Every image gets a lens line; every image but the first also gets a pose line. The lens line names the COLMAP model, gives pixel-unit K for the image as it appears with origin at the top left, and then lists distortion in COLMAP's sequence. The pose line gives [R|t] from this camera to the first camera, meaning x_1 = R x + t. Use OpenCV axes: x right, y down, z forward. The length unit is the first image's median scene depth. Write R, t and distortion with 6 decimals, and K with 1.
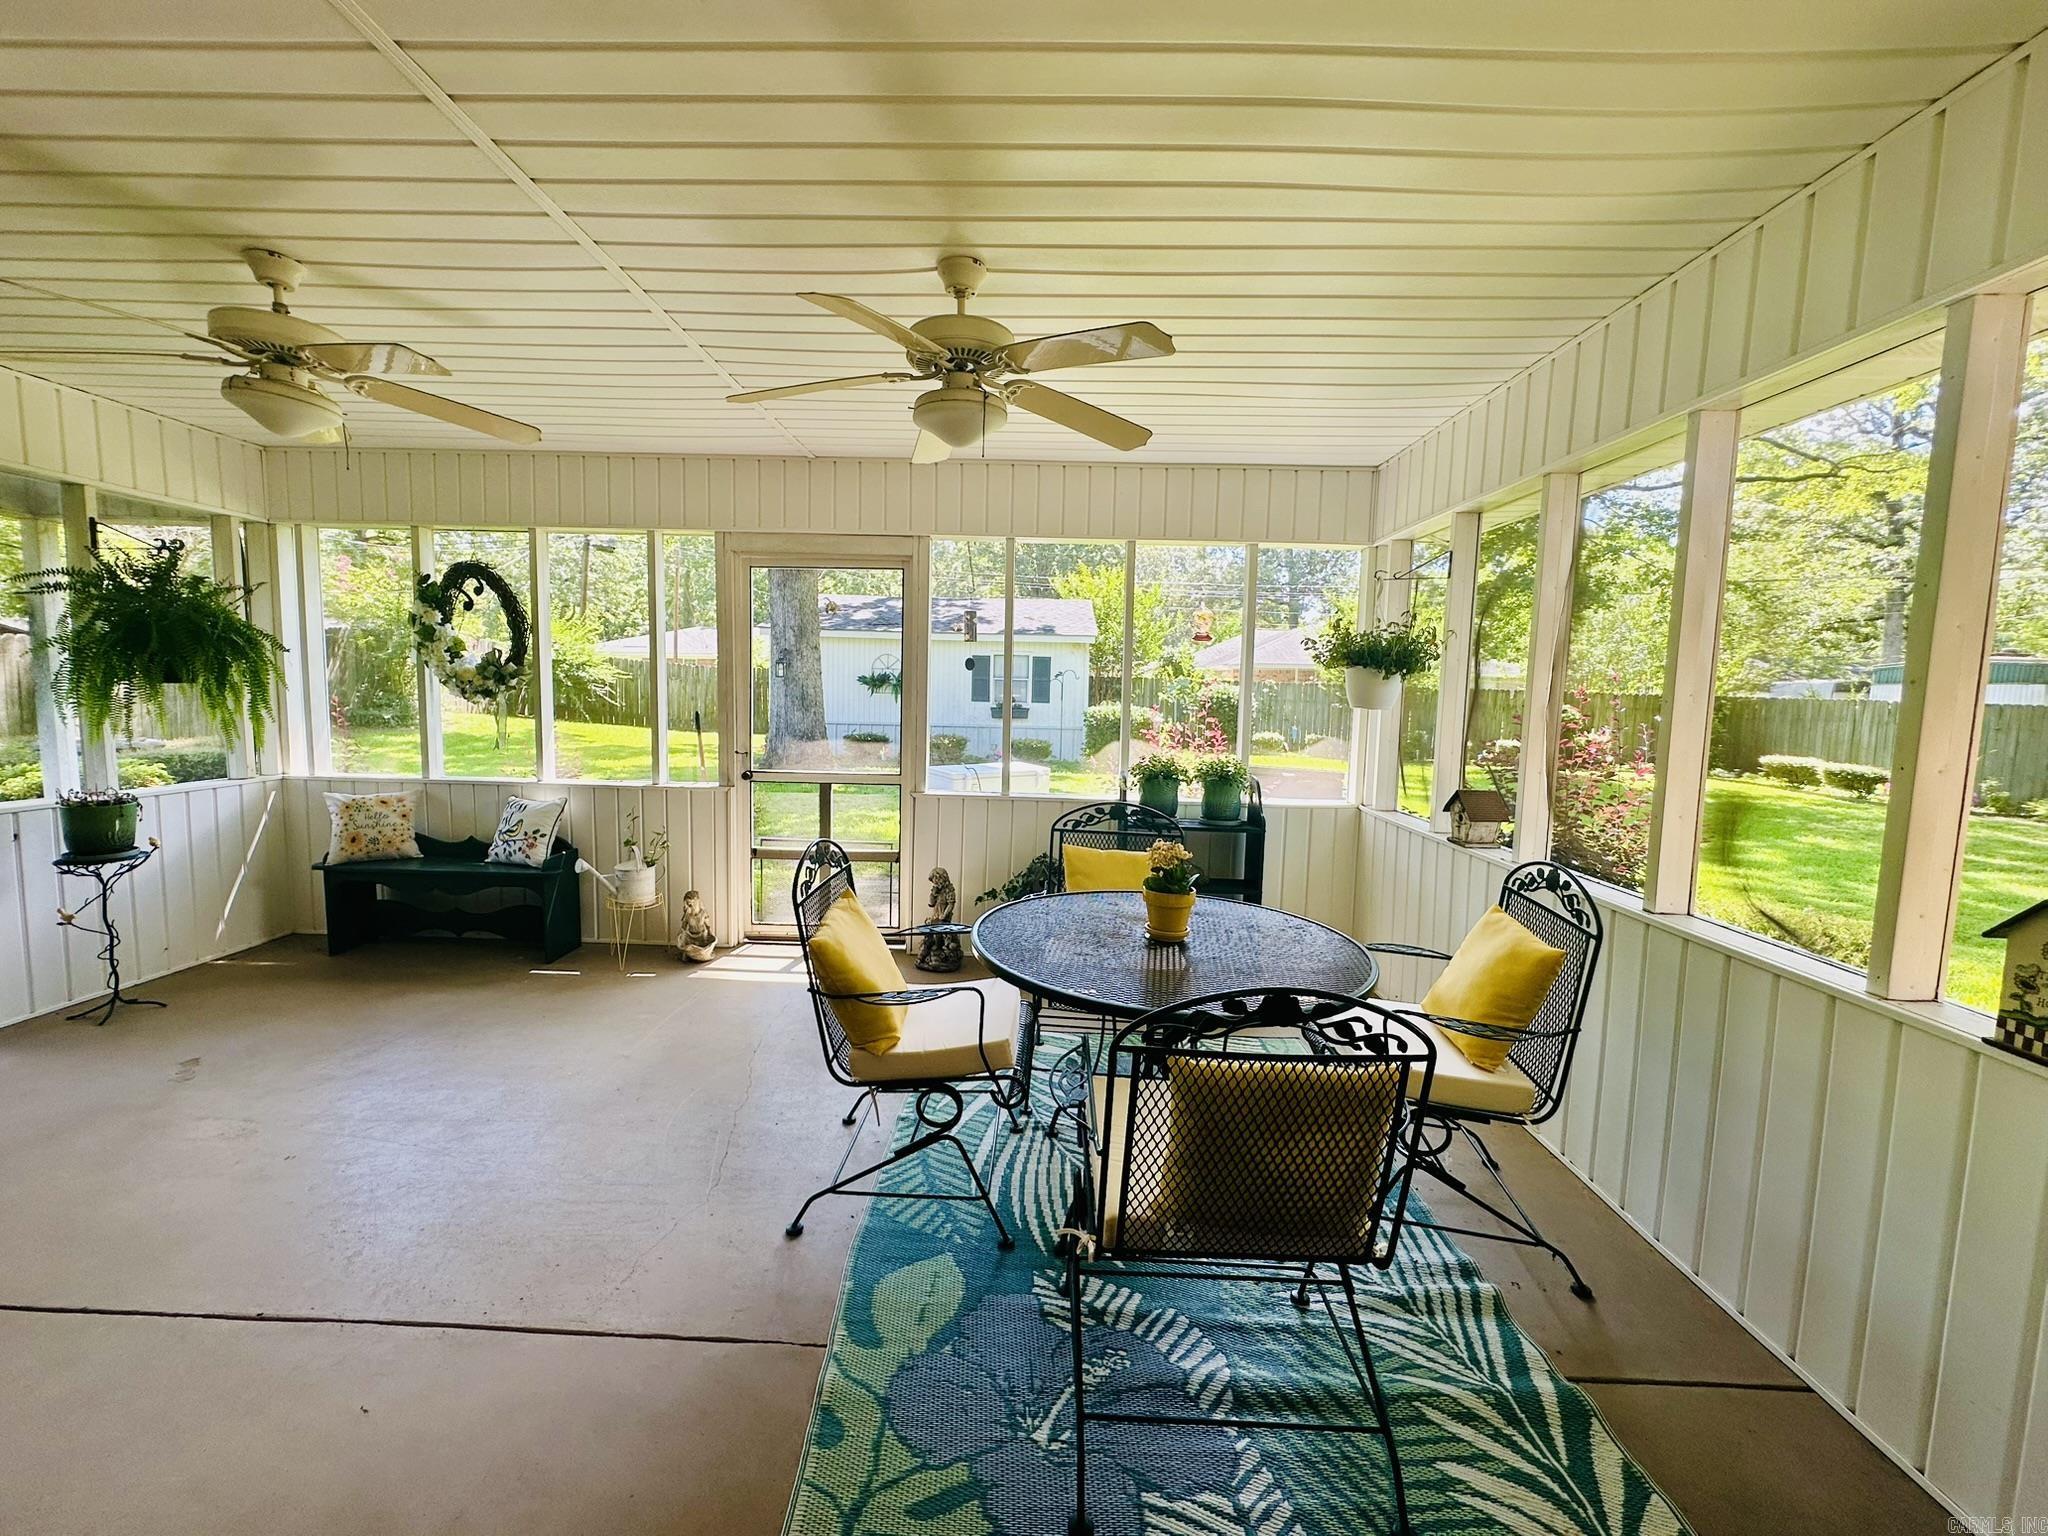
lens RADIAL K [[820.1, 0, 1022.8], [0, 820.1, 771.4], [0, 0, 1]] dist [-0.001864, 0.001501]
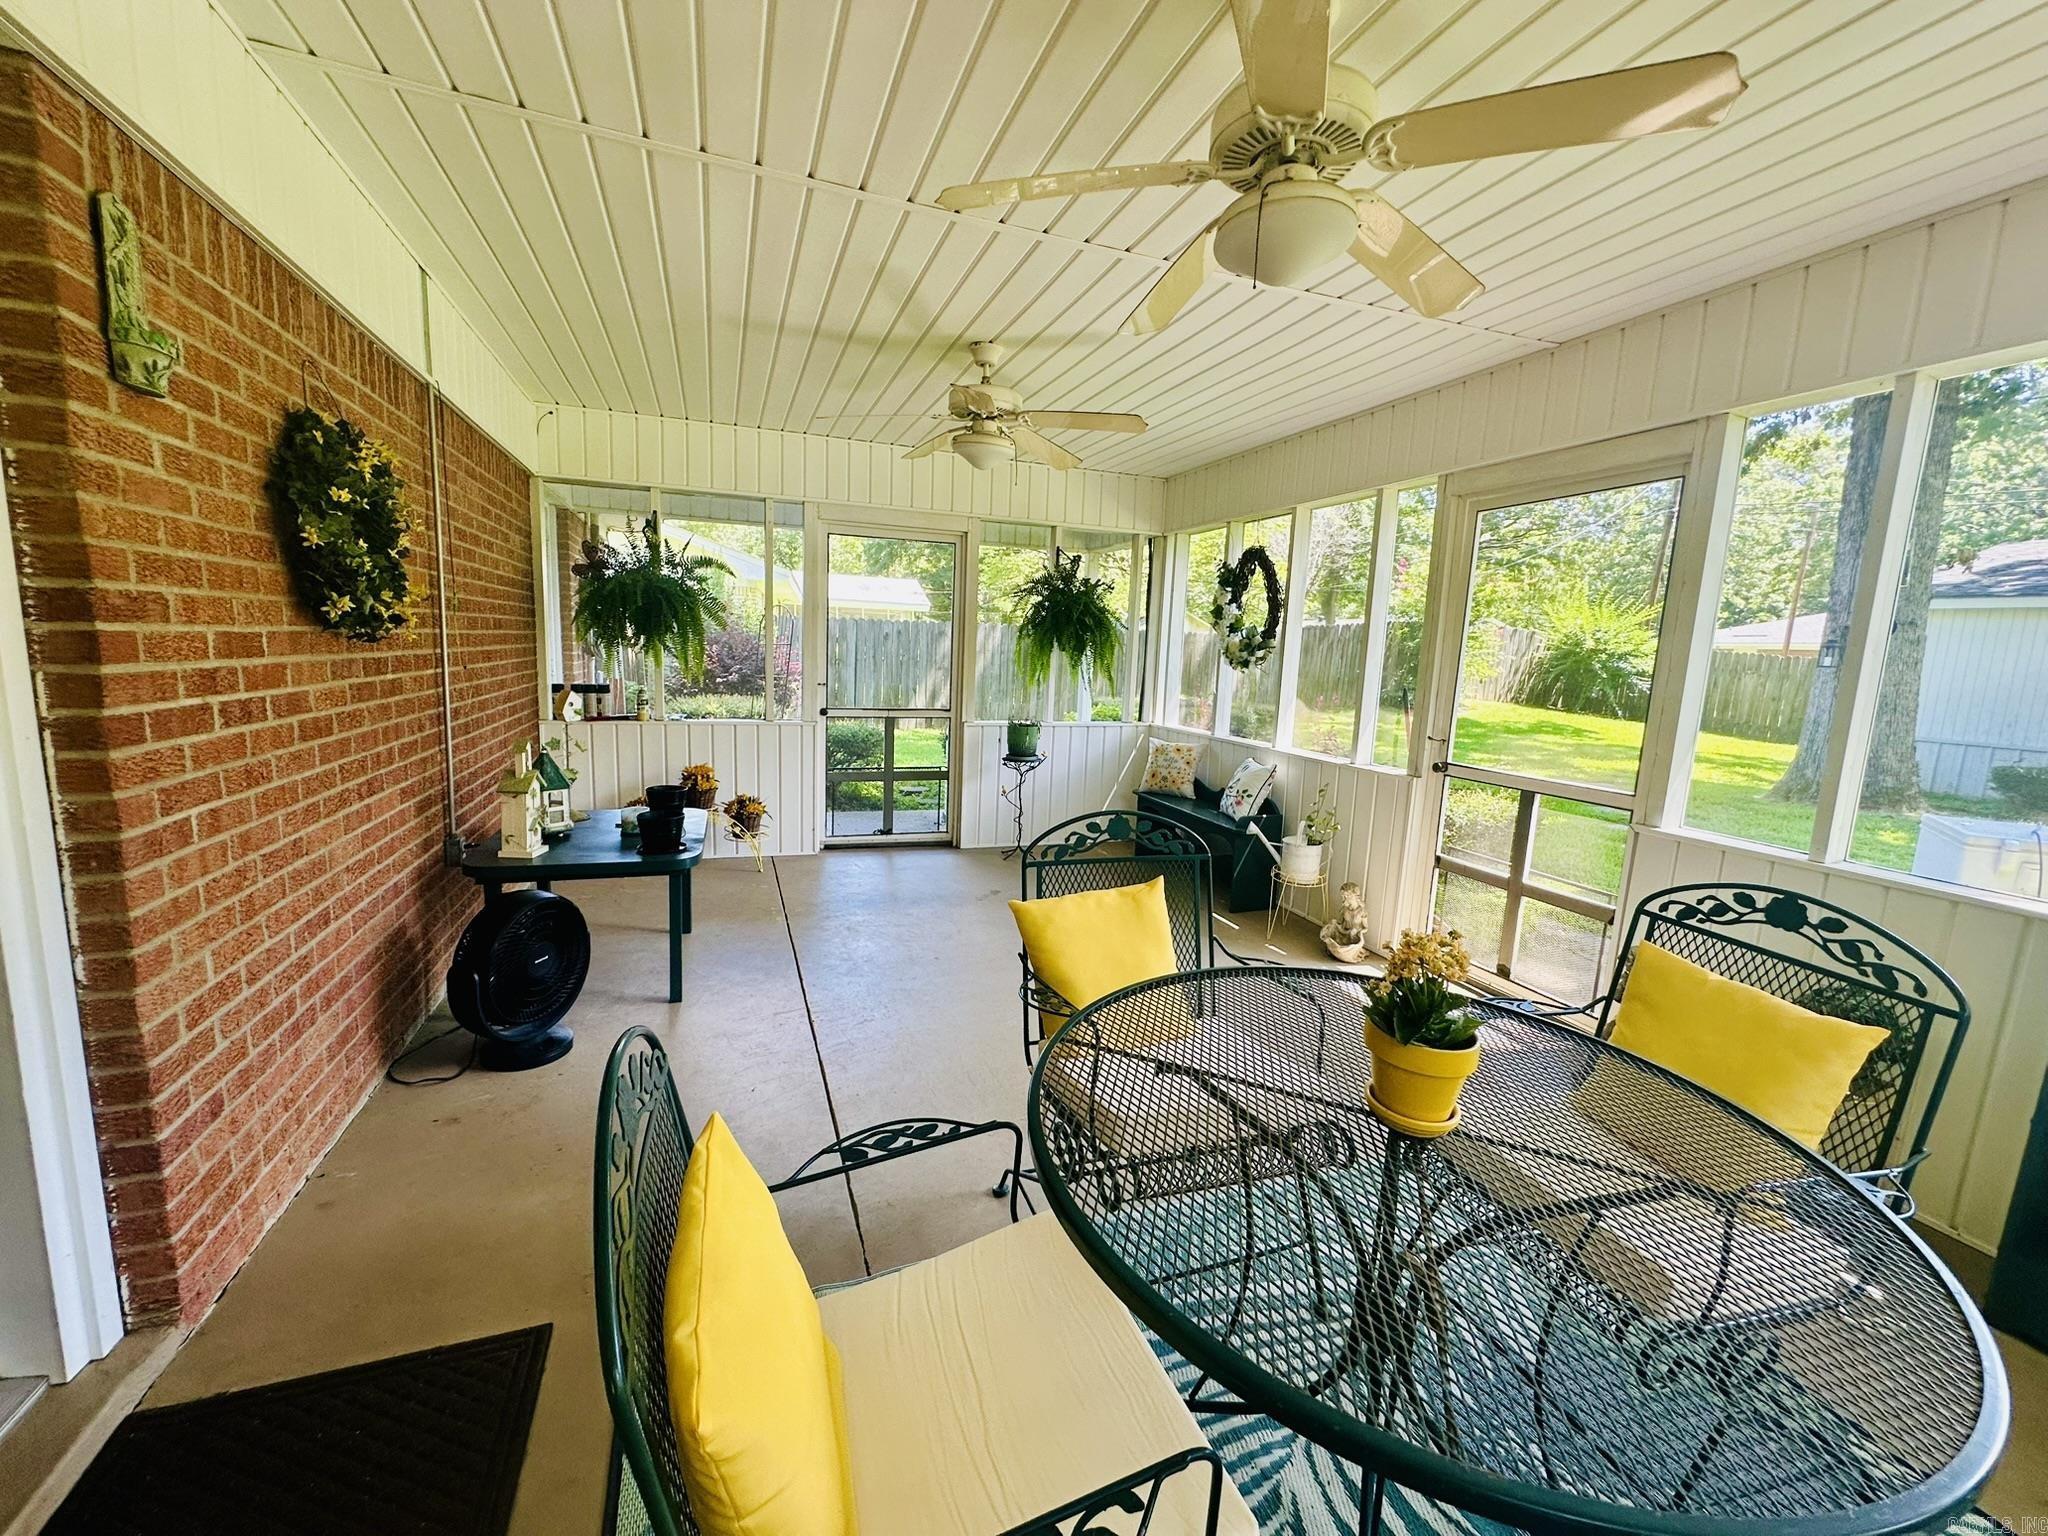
lens RADIAL K [[820.1, 0, 1023.3], [0, 820.1, 764.4], [0, 0, 1]] dist [-0.001864, 0.001501]
pose [[0.370691, 0.124118, -0.920425, 0.284390], [-0.125725, 0.988614, 0.082679, -0.013929], [0.920207, 0.085073, 0.382075, 0.307898]]
